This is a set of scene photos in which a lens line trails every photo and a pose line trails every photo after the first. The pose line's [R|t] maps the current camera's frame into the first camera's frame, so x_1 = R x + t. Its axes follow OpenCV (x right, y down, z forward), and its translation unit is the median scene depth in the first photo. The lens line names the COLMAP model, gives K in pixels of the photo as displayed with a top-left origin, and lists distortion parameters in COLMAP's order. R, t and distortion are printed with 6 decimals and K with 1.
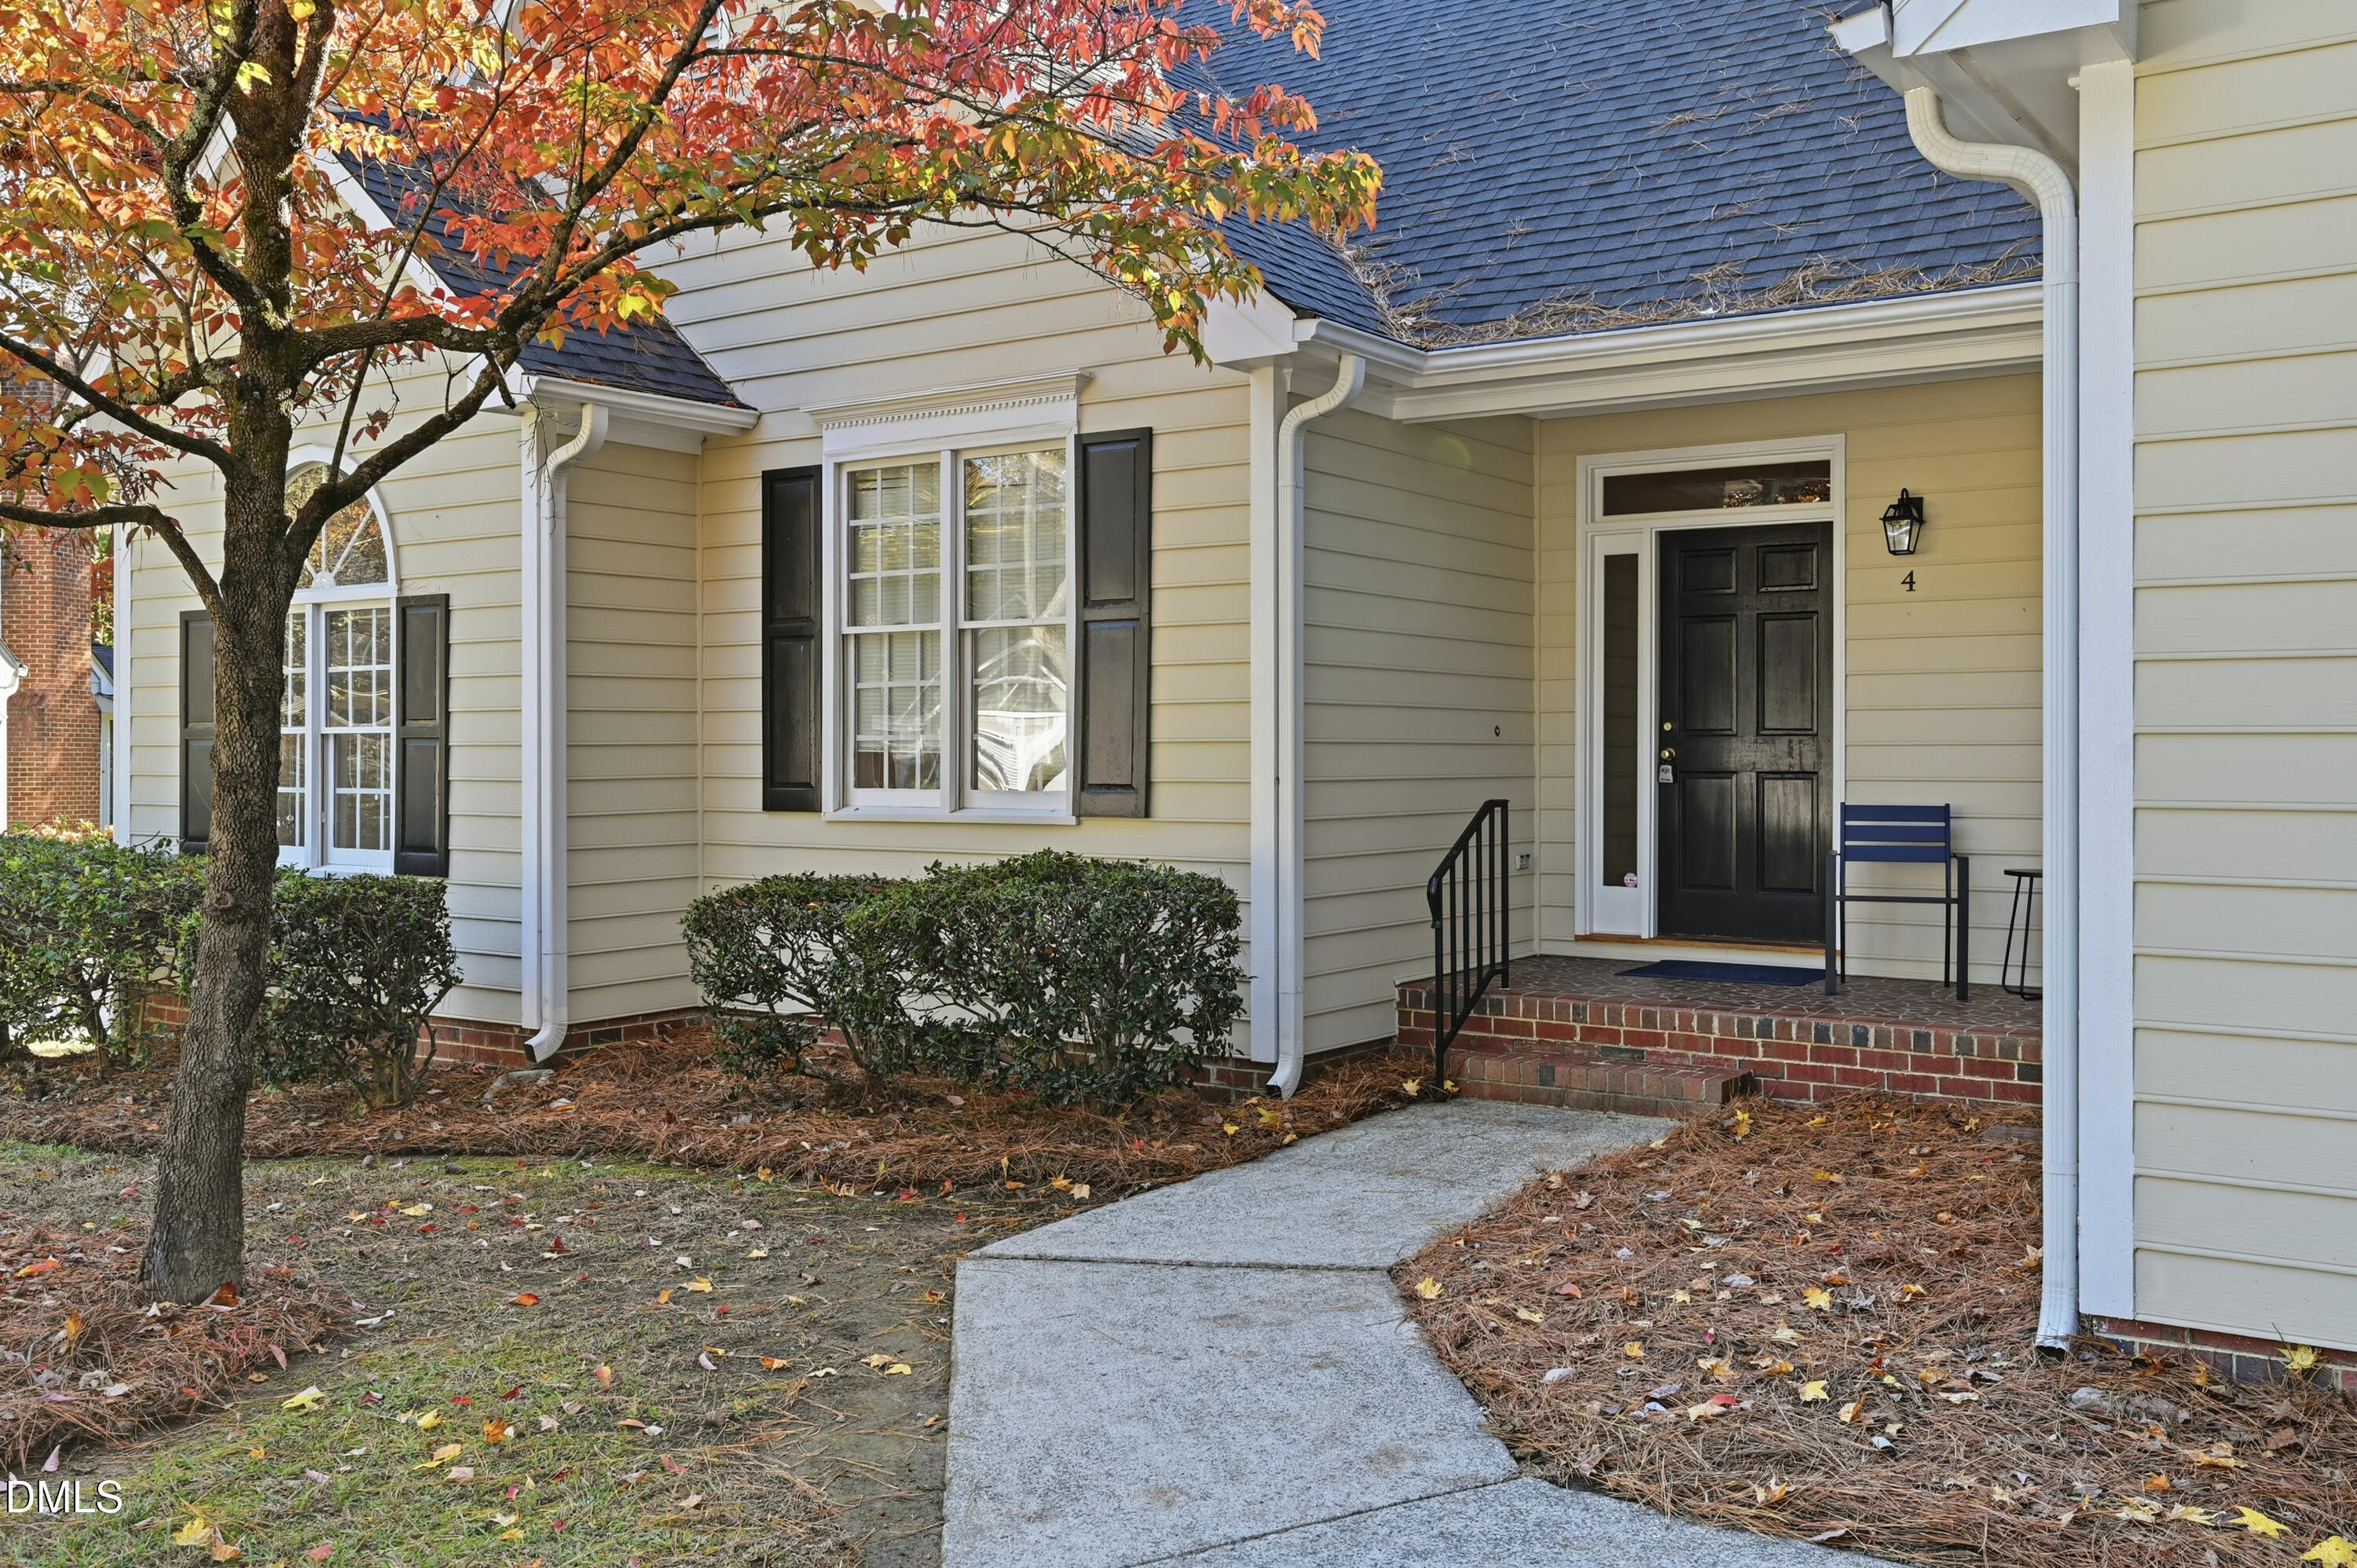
lens RADIAL K [[2079.5, 0, 1183.9], [0, 2079.5, 759.6], [0, 0, 1]] dist [0.001734, 0.004317]
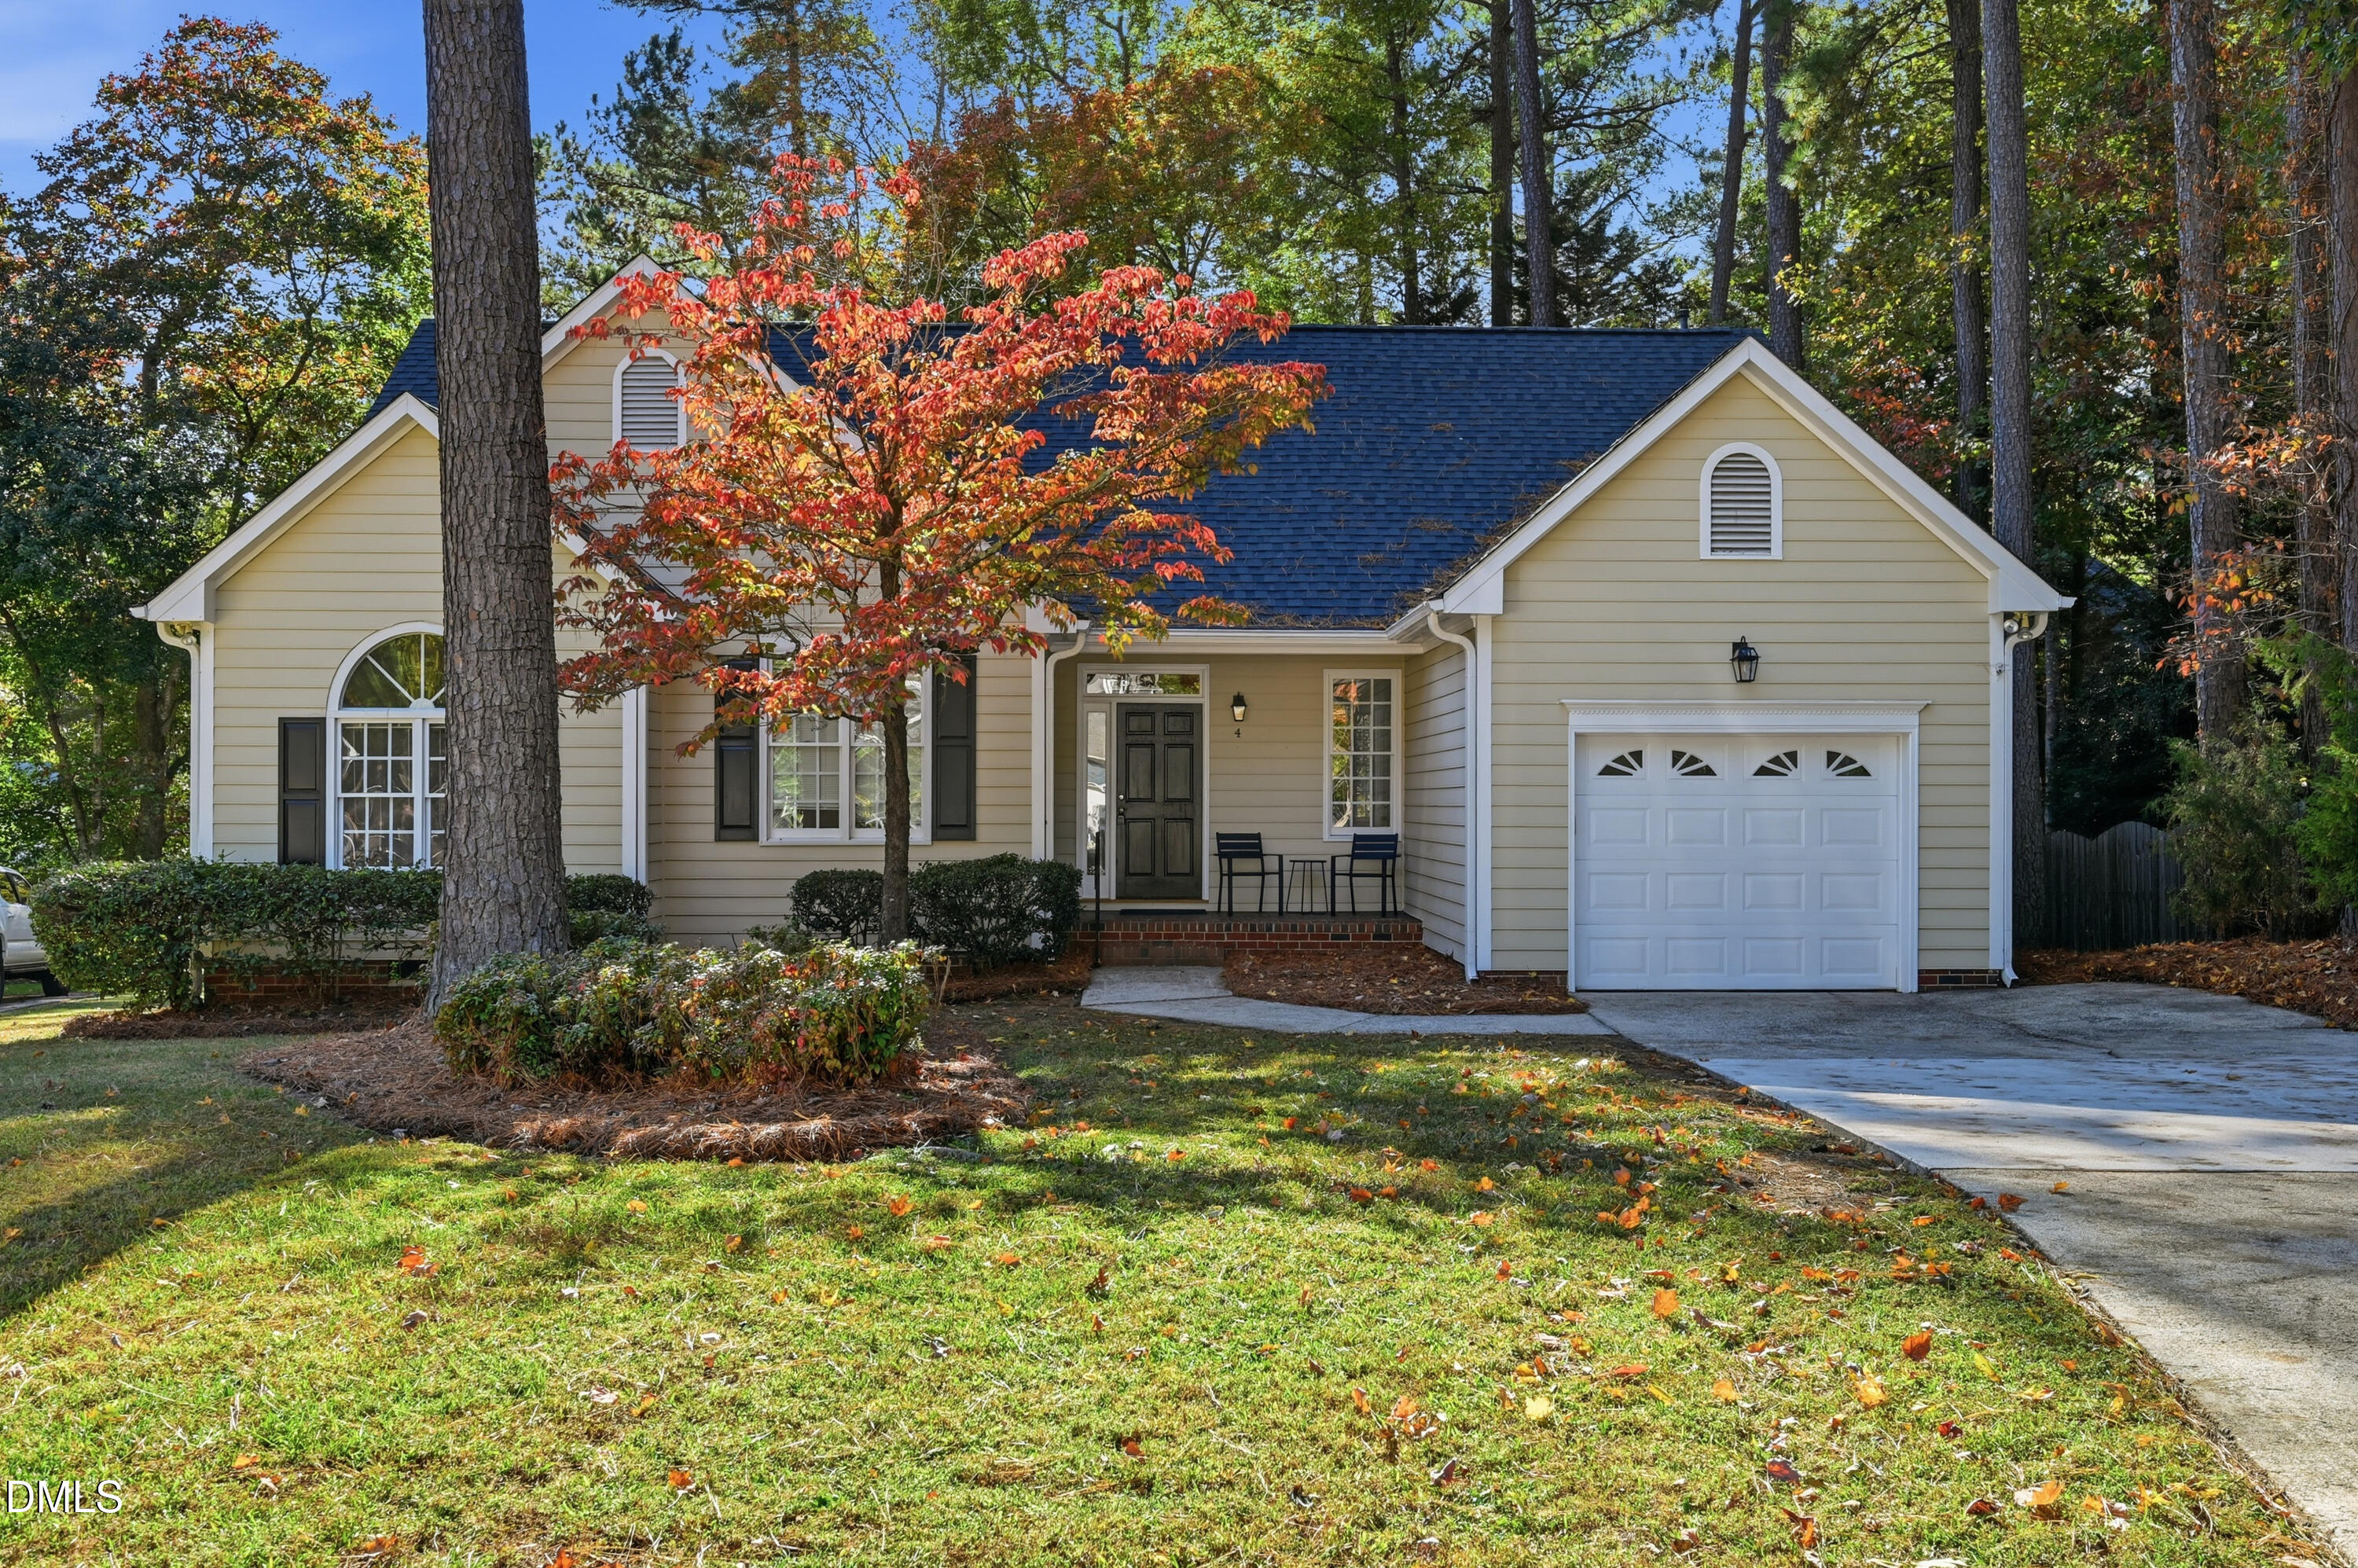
lens RADIAL K [[2080.5, 0, 1184.4], [0, 2080.5, 759.6], [0, 0, 1]] dist [0.001734, 0.004317]
pose [[0.808538, 0.014071, 0.588276, -1.036257], [0.001032, 0.999679, -0.025329, -0.000293], [-0.588443, 0.021086, 0.808264, -0.787614]]
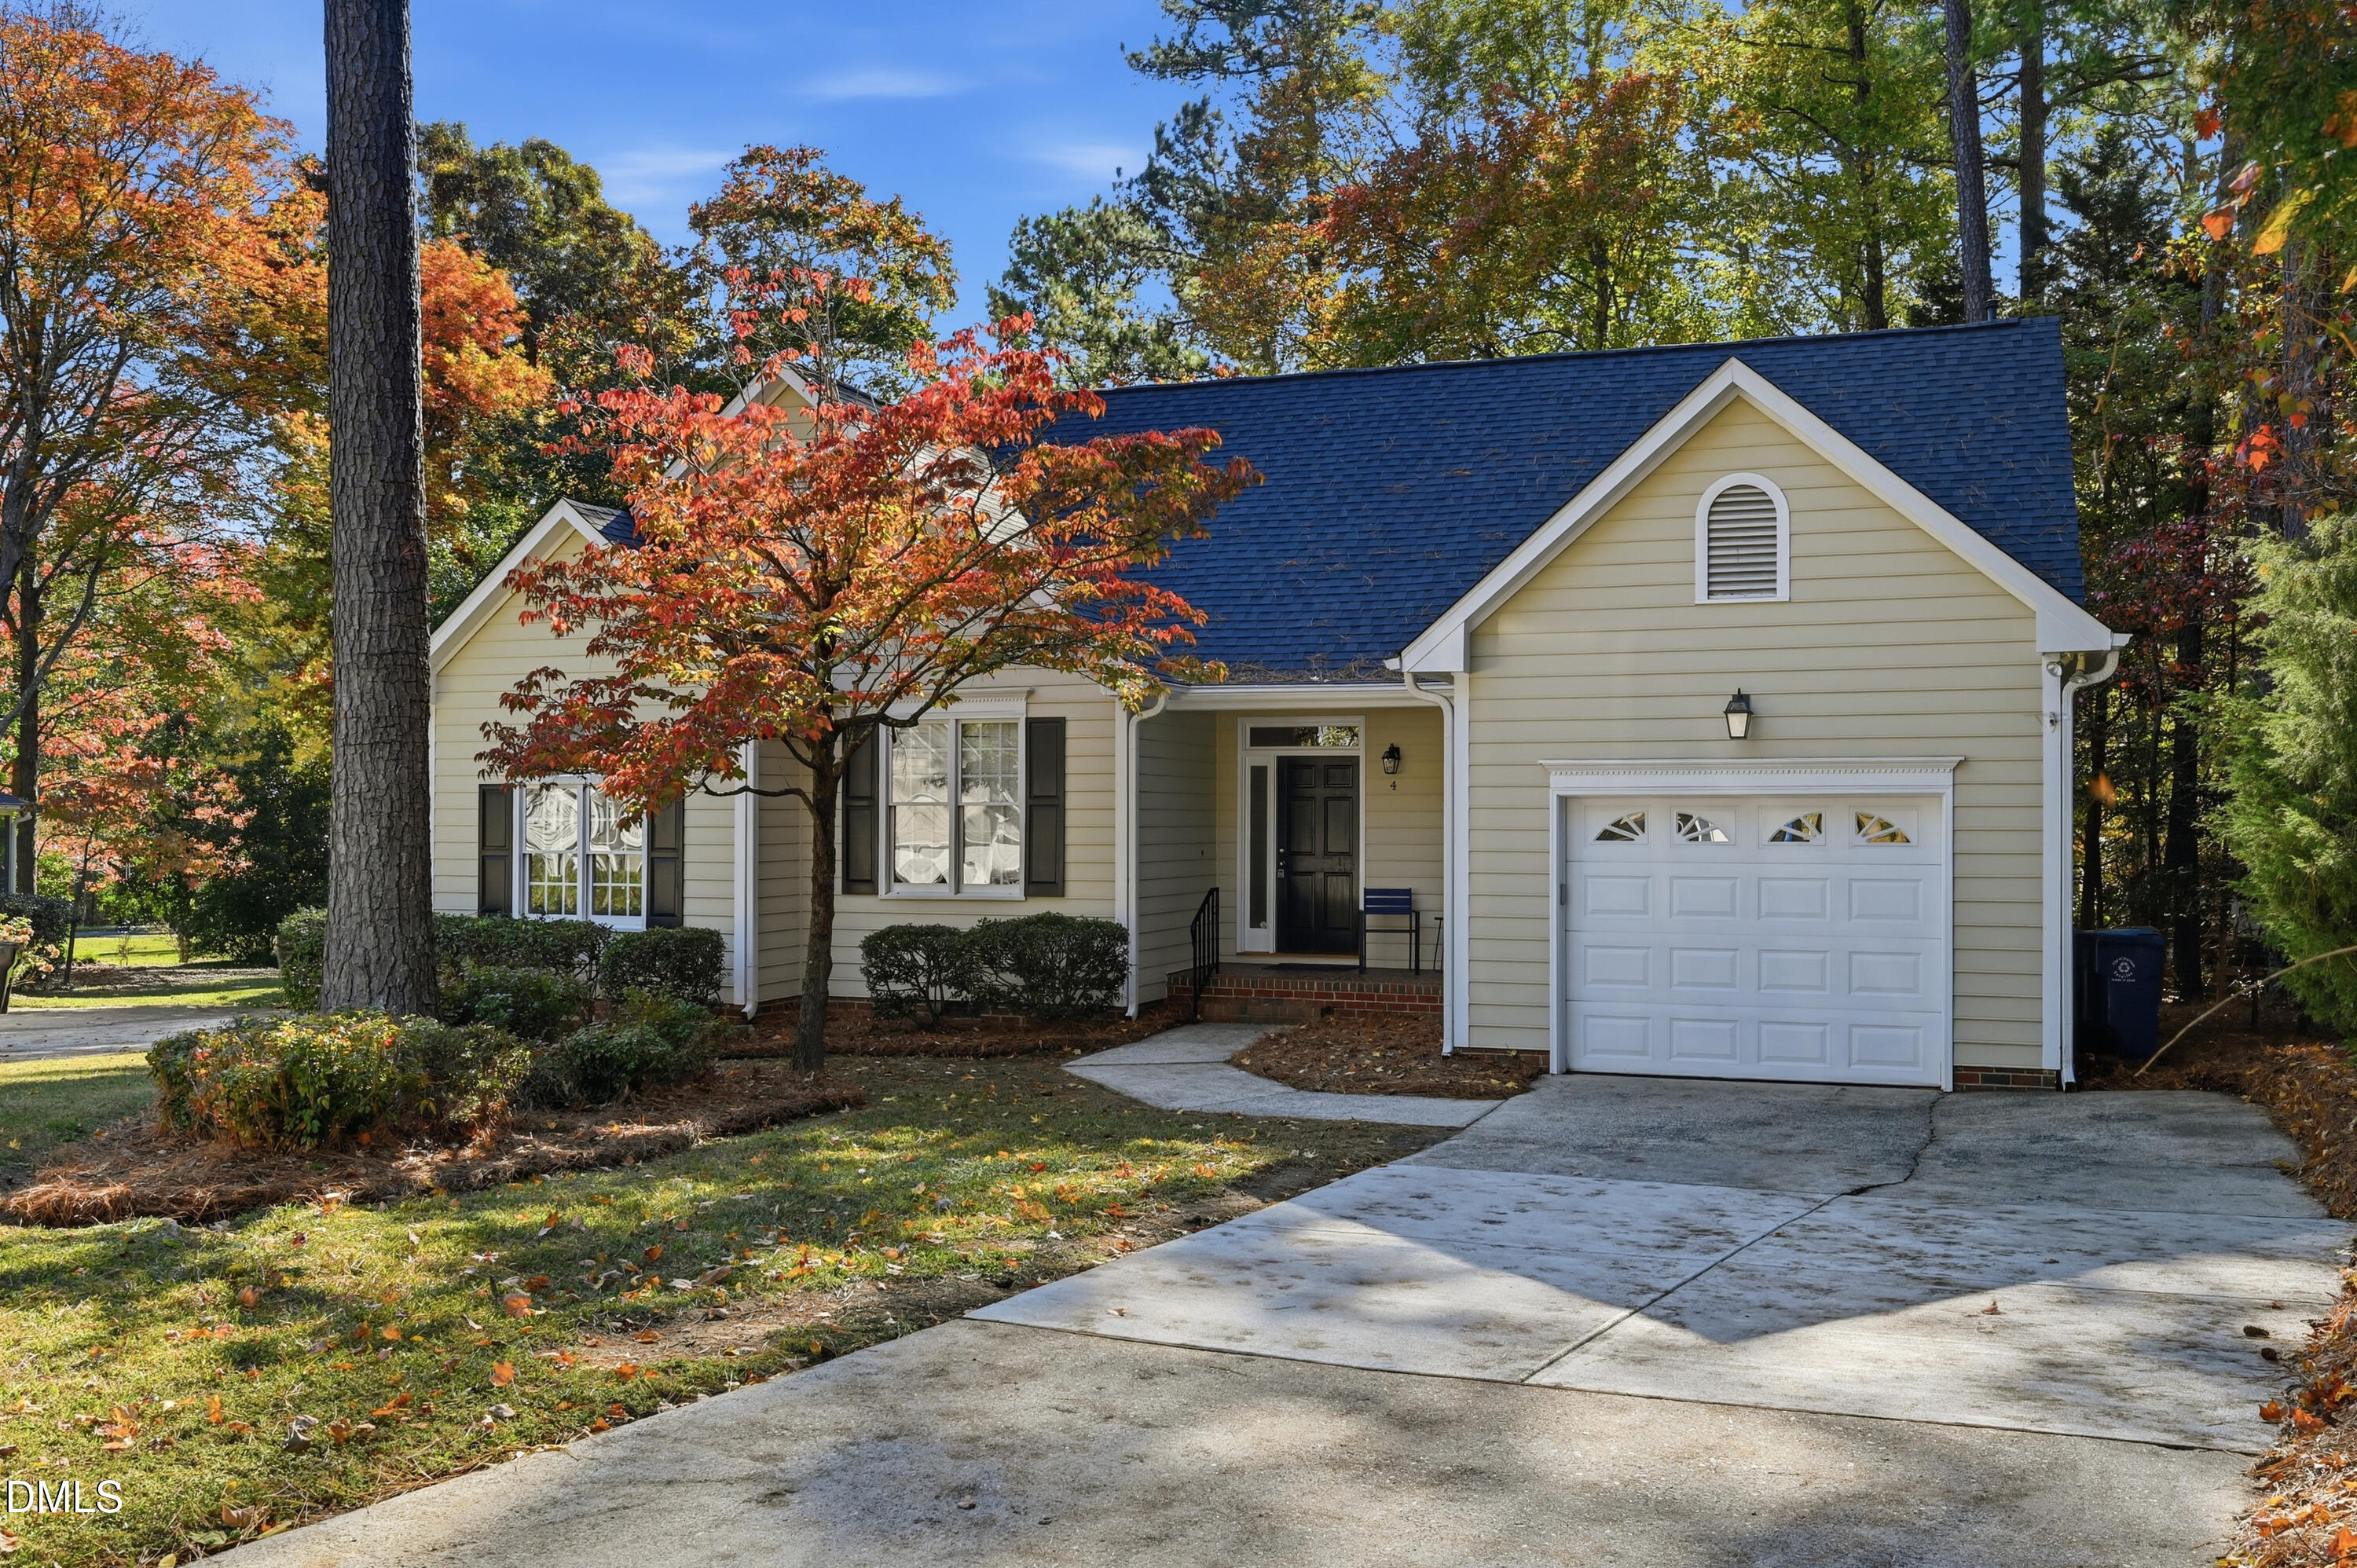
lens RADIAL K [[2079.5, 0, 1183.9], [0, 2079.5, 759.6], [0, 0, 1]] dist [0.001734, 0.004317]
pose [[0.968261, 0.008448, 0.249800, -0.417725], [-0.000358, 0.999474, -0.032416, -0.042891], [-0.249942, 0.031298, 0.967755, -1.079639]]
